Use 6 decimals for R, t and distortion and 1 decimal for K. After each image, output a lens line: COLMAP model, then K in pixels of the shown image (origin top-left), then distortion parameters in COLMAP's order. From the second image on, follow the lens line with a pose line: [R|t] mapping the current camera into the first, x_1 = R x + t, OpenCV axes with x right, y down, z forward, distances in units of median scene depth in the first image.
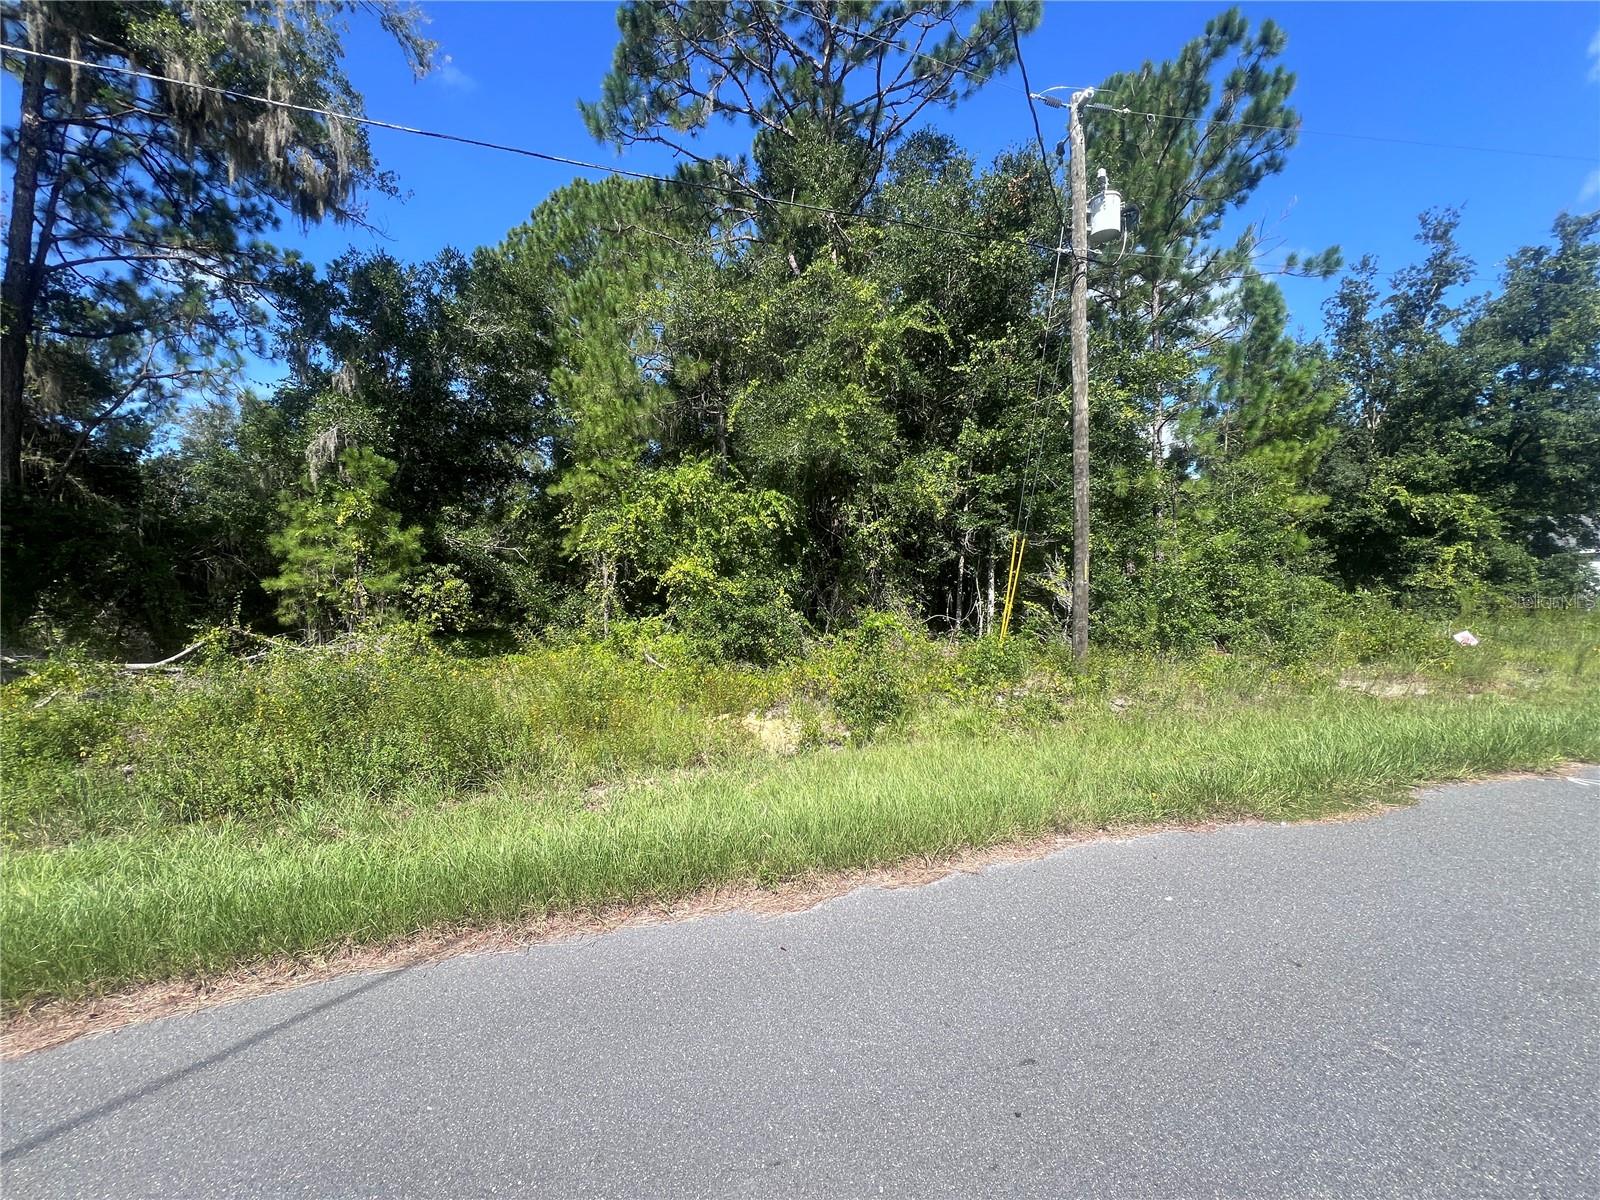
lens RADIAL K [[642.1, 0, 794.7], [0, 642.1, 594.9], [0, 0, 1]] dist [0.002730, 0.000088]
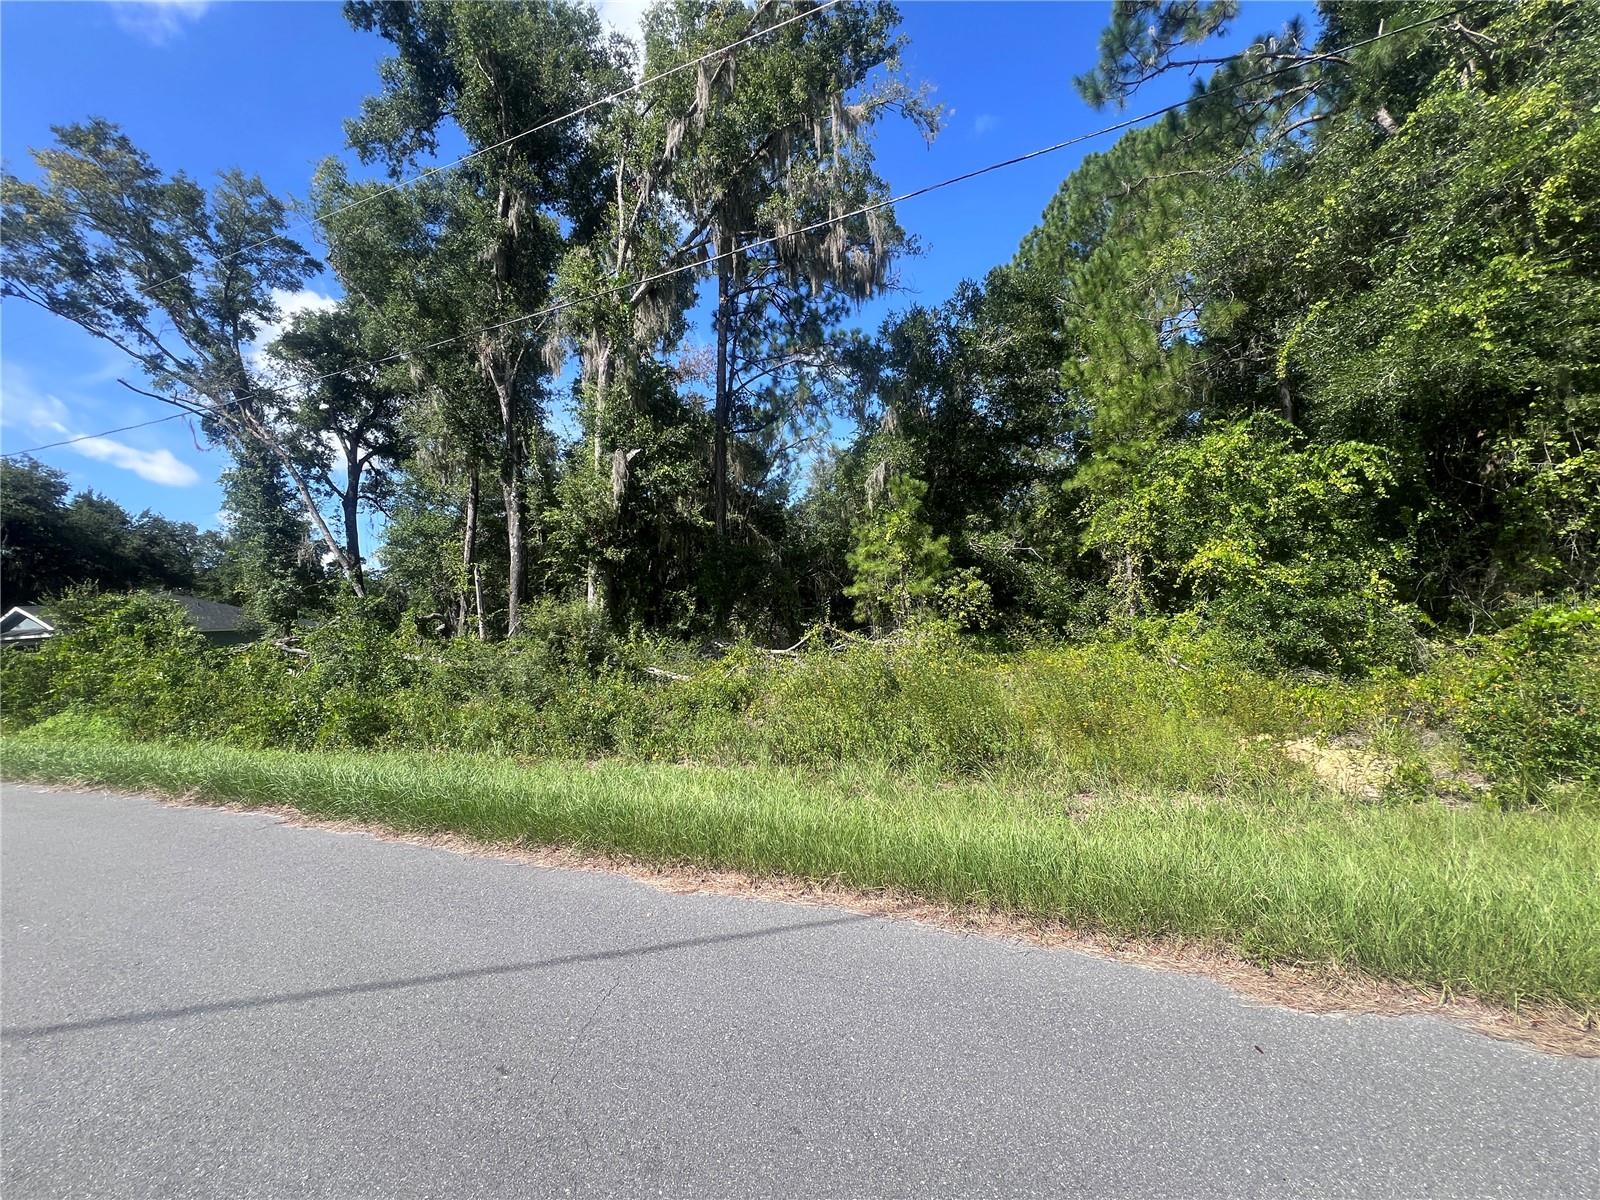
lens RADIAL K [[642.1, 0, 802.8], [0, 642.1, 595.8], [0, 0, 1]] dist [0.002730, 0.000088]
pose [[0.709732, -0.031633, -0.703761, 0.030076], [0.036103, 0.999312, -0.008509, -0.000422], [0.703546, -0.019369, 0.710386, 0.016292]]
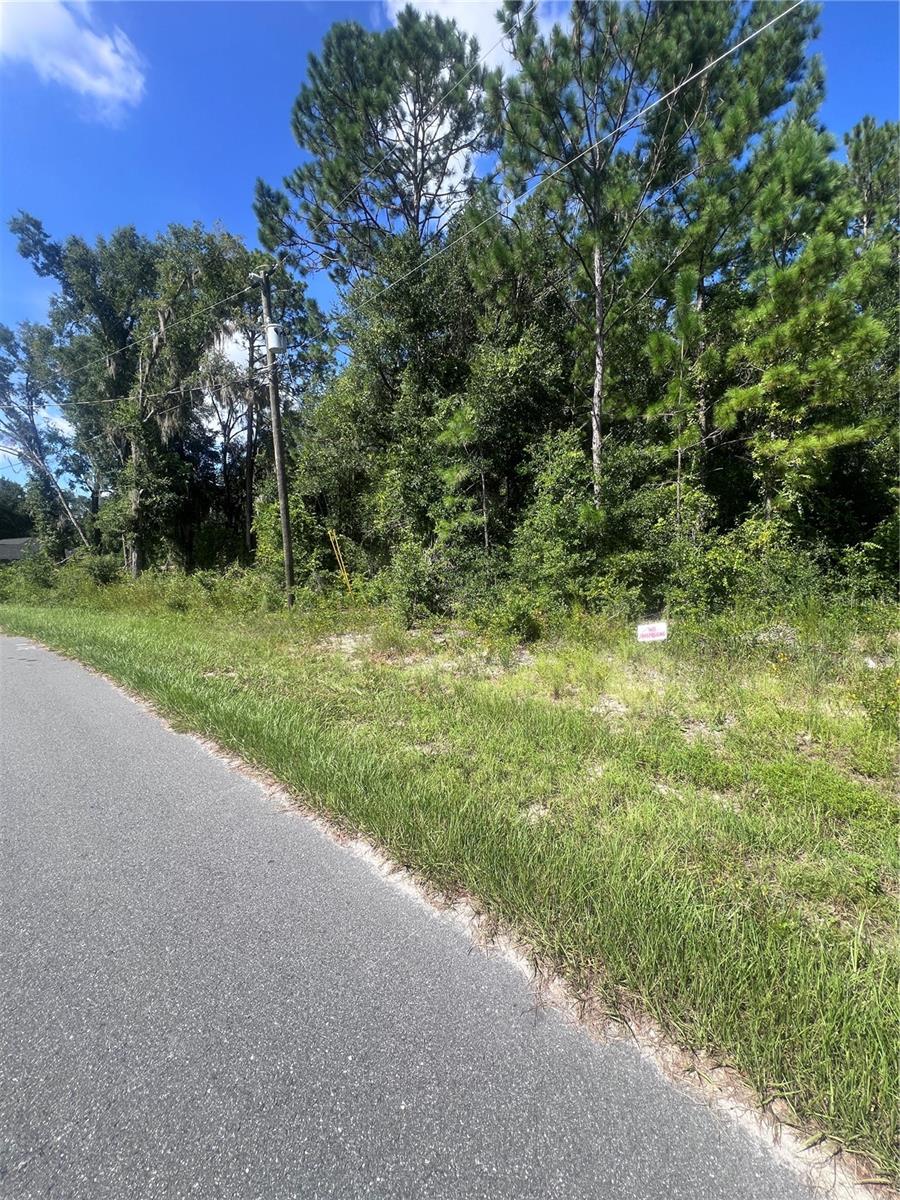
lens RADIAL K [[481.6, 0, 448.7], [0, 481.6, 597.0], [0, 0, 1]] dist [0.002730, 0.000088]
pose [[0.600912, 0.077892, -0.795511, 1.491235], [0.006002, 0.994773, 0.101937, -0.037573], [0.799293, -0.066030, 0.597303, 0.451304]]
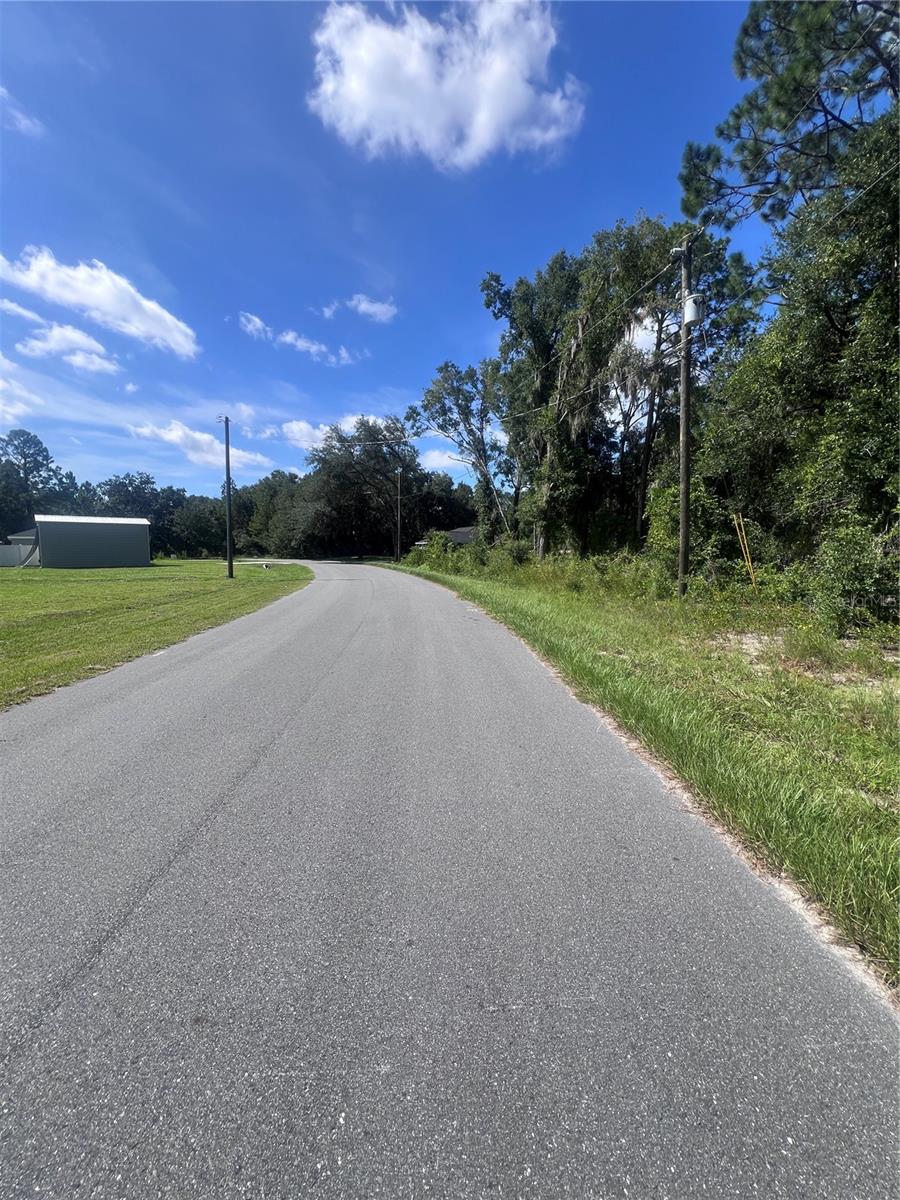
lens RADIAL K [[481.4, 0, 456.0], [0, 481.4, 596.6], [0, 0, 1]] dist [0.003997, -0.000140]
pose [[-0.102701, 0.124764, -0.986857, 1.488685], [0.004705, 0.992153, 0.124944, -0.037488], [0.994701, 0.008189, -0.102482, 0.446572]]
